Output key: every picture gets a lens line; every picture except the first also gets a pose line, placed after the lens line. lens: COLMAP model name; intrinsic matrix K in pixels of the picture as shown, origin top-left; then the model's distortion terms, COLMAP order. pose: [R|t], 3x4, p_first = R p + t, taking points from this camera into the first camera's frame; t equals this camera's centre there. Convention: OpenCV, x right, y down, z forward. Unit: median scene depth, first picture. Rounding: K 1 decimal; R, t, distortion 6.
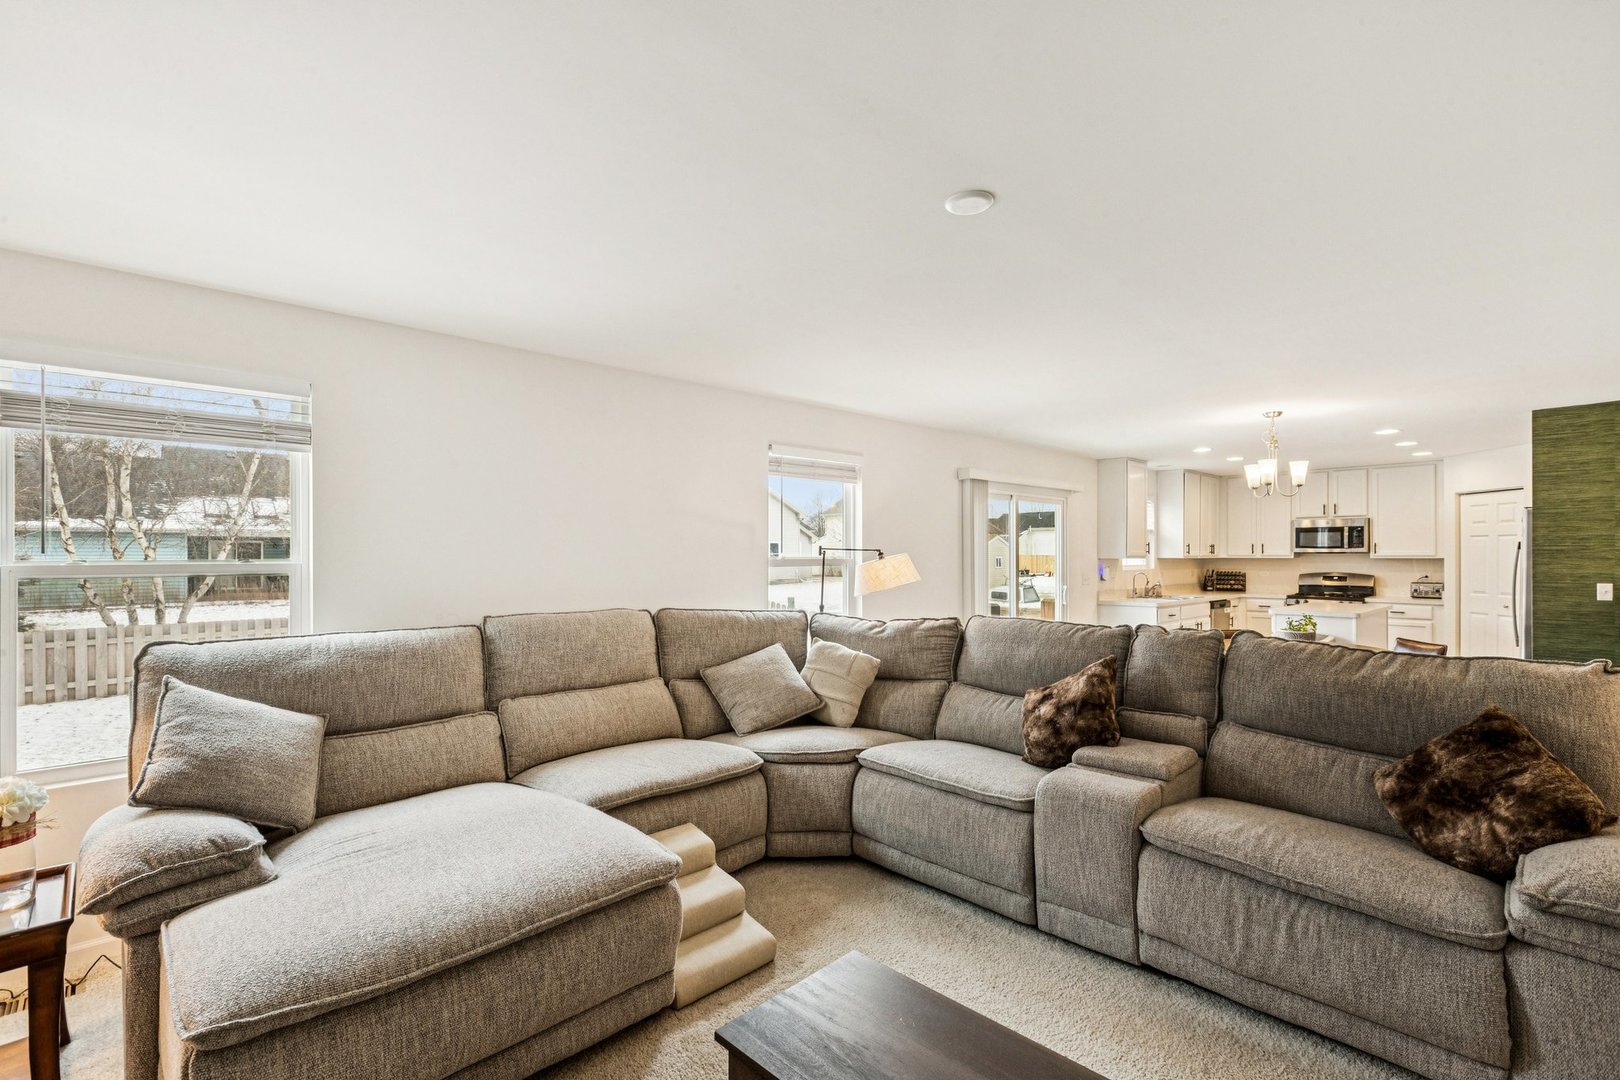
lens RADIAL K [[742.5, 0, 812.1], [0, 742.5, 557.0], [0, 0, 1]] dist [0.001320, -0.000172]
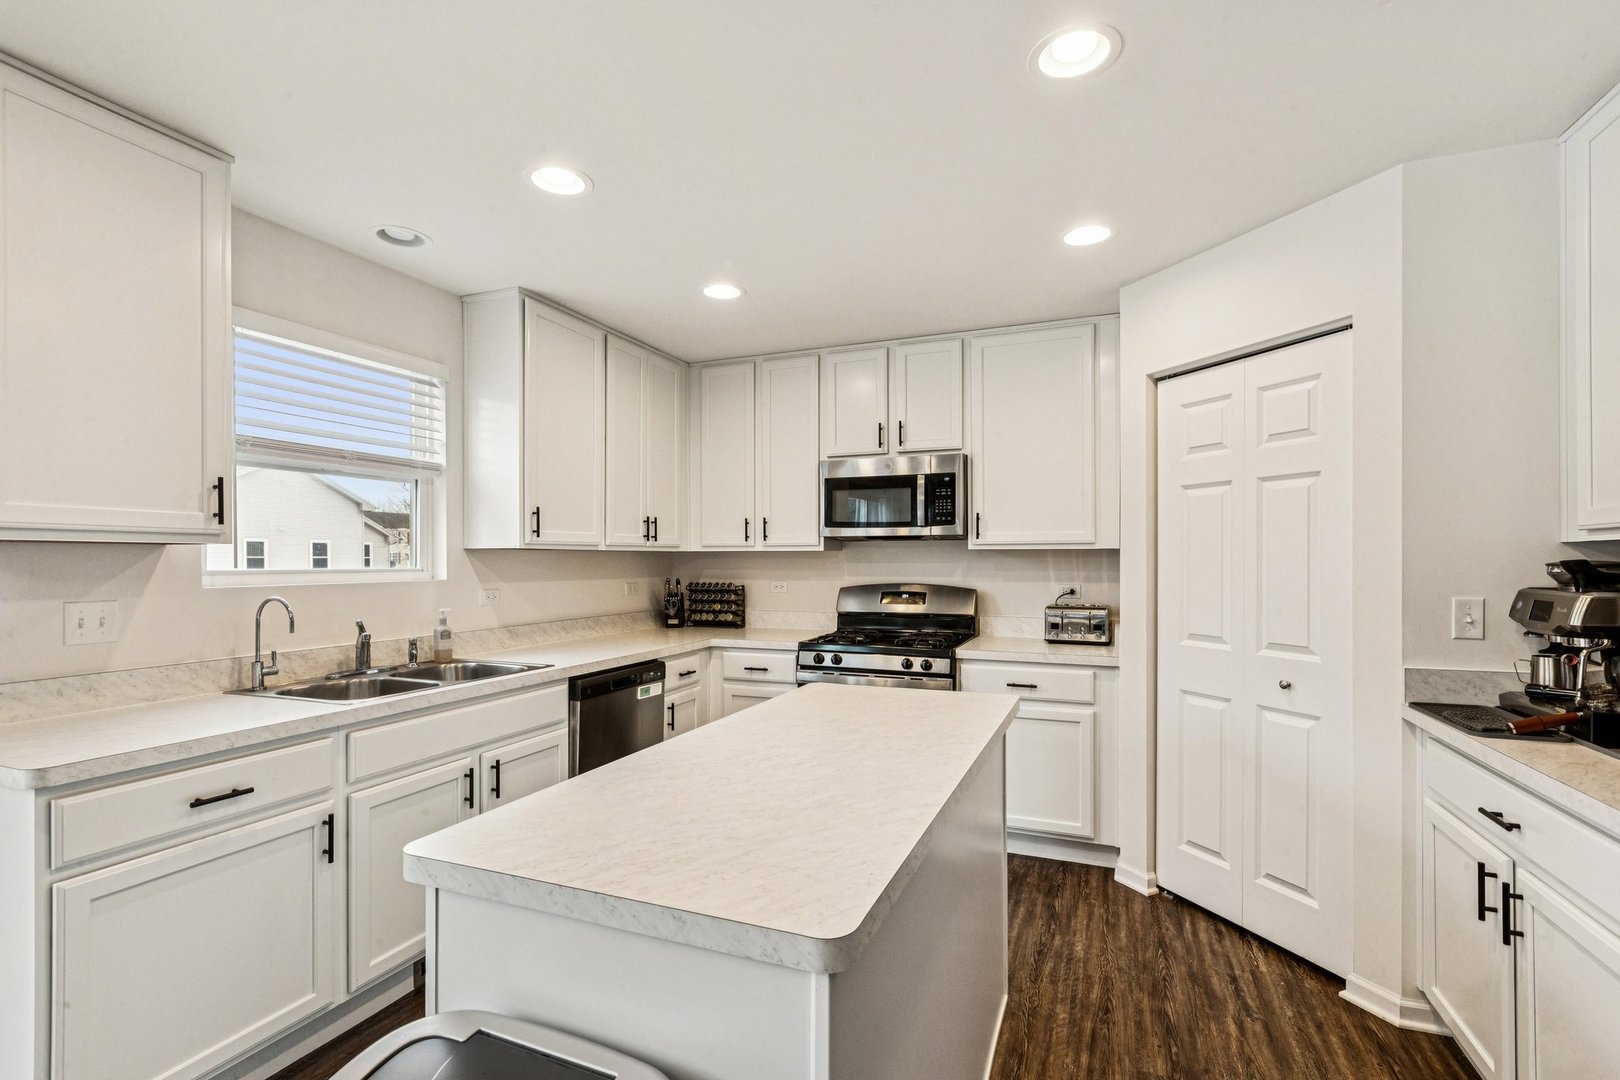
lens RADIAL K [[742.5, 0, 812.1], [0, 742.5, 557.0], [0, 0, 1]] dist [0.001320, -0.000172]
pose [[0.913983, 0.001284, 0.405751, 0.494251], [0.001520, 0.999977, -0.006587, 0.008143], [-0.405751, 0.006638, 0.913960, 0.644569]]
